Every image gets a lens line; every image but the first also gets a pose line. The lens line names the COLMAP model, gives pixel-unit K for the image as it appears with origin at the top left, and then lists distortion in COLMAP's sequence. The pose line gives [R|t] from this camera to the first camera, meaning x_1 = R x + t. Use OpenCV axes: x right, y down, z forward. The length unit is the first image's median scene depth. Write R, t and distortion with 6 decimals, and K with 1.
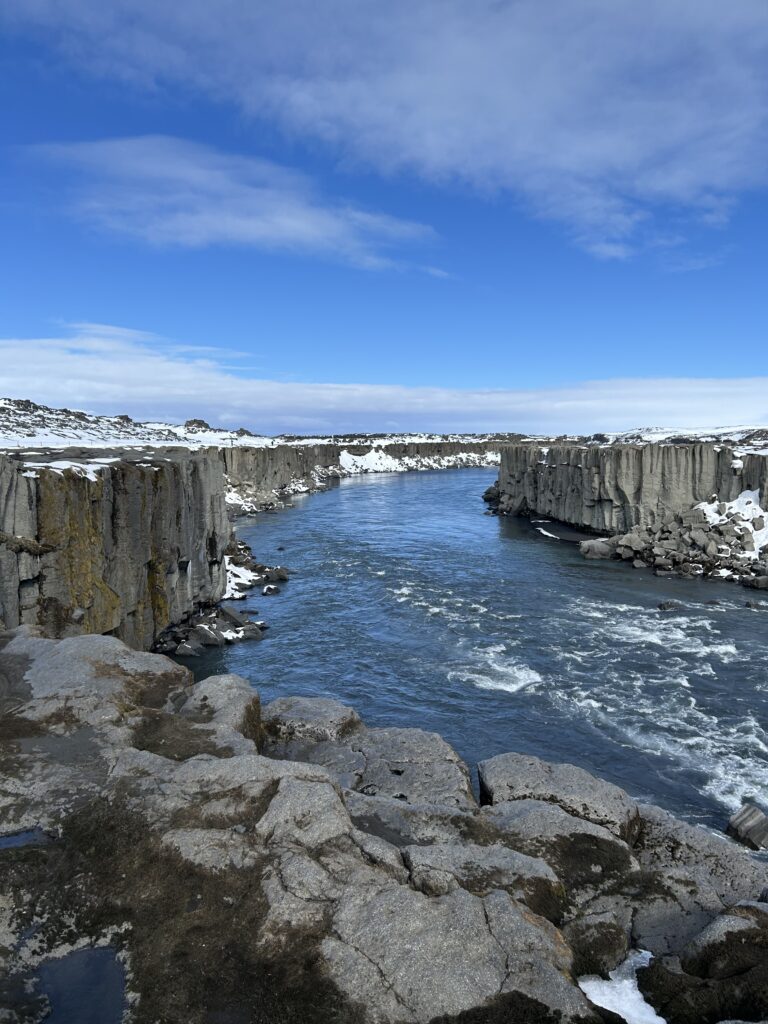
lens RADIAL K [[763.2, 0, 384.0], [0, 763.2, 512.0], [0, 0, 1]] dist [0.105212, -0.000073]
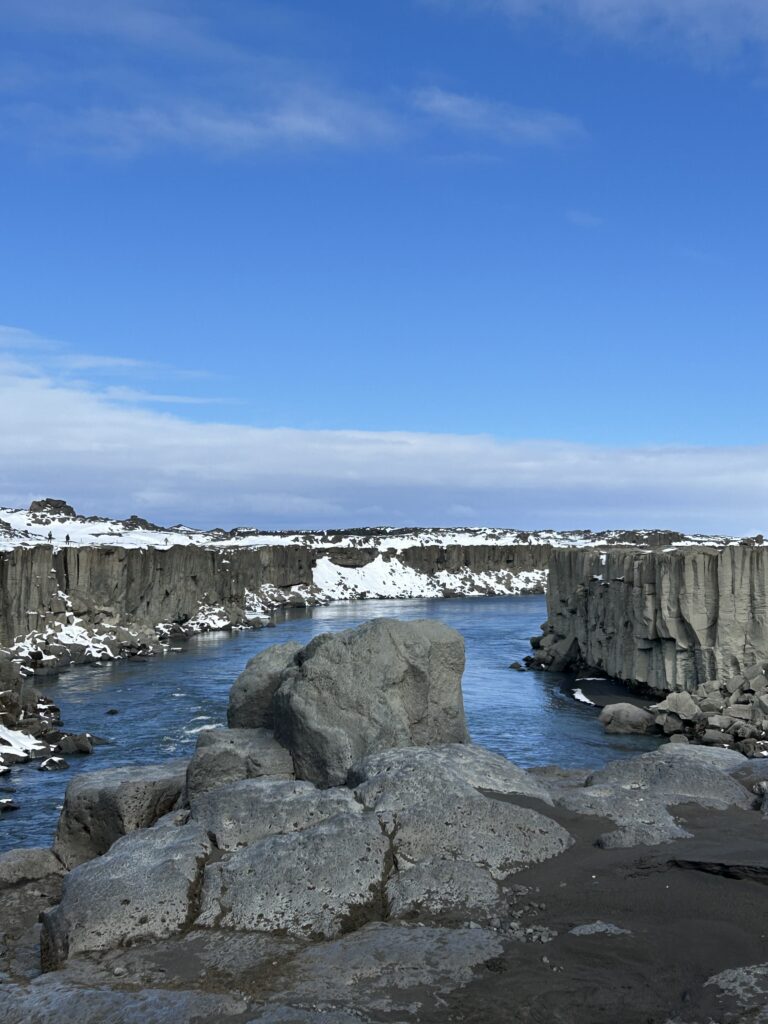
lens RADIAL K [[1501.4, 0, 385.2], [0, 1501.4, 528.9], [0, 0, 1]] dist [0.250049, -0.924312]
pose [[0.998915, 0.009677, -0.045550, 0.069905], [-0.014278, 0.994703, -0.101794, 0.012245], [0.044323, 0.102334, 0.993762, -0.101091]]
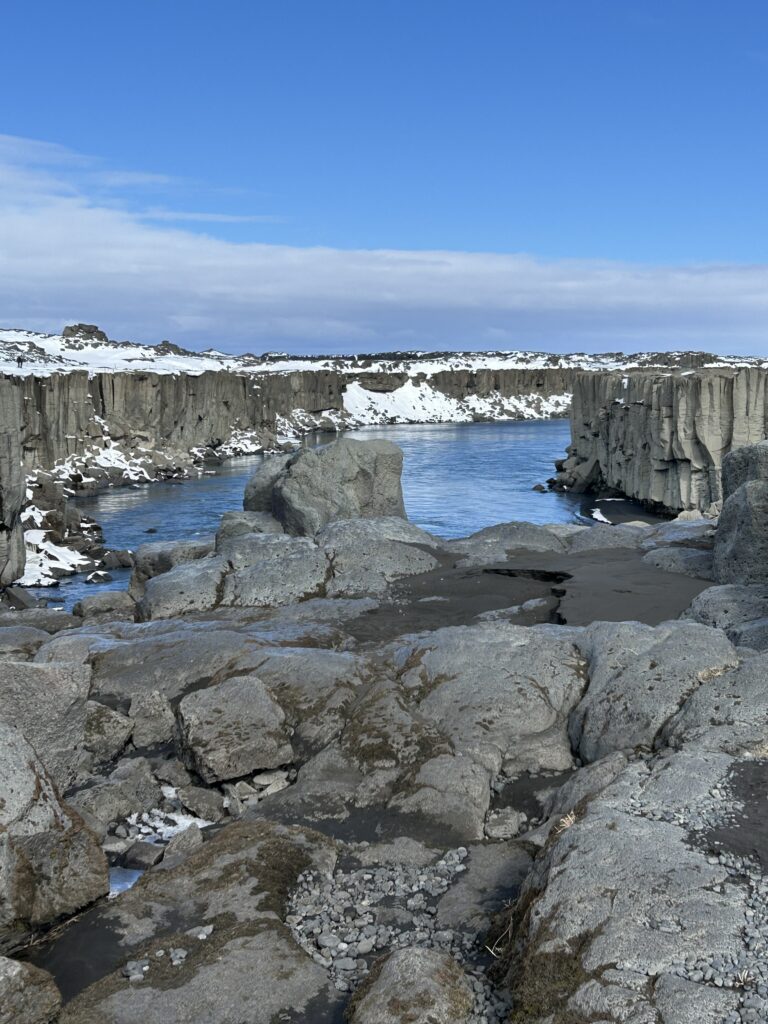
lens RADIAL K [[1501.4, 0, 385.2], [0, 1501.4, 528.9], [0, 0, 1]] dist [0.250049, -0.924312]
pose [[0.997744, 0.012438, -0.065967, 0.074633], [-0.011484, 0.999824, 0.014816, 0.013526], [0.066140, -0.014025, 0.997712, -0.125830]]
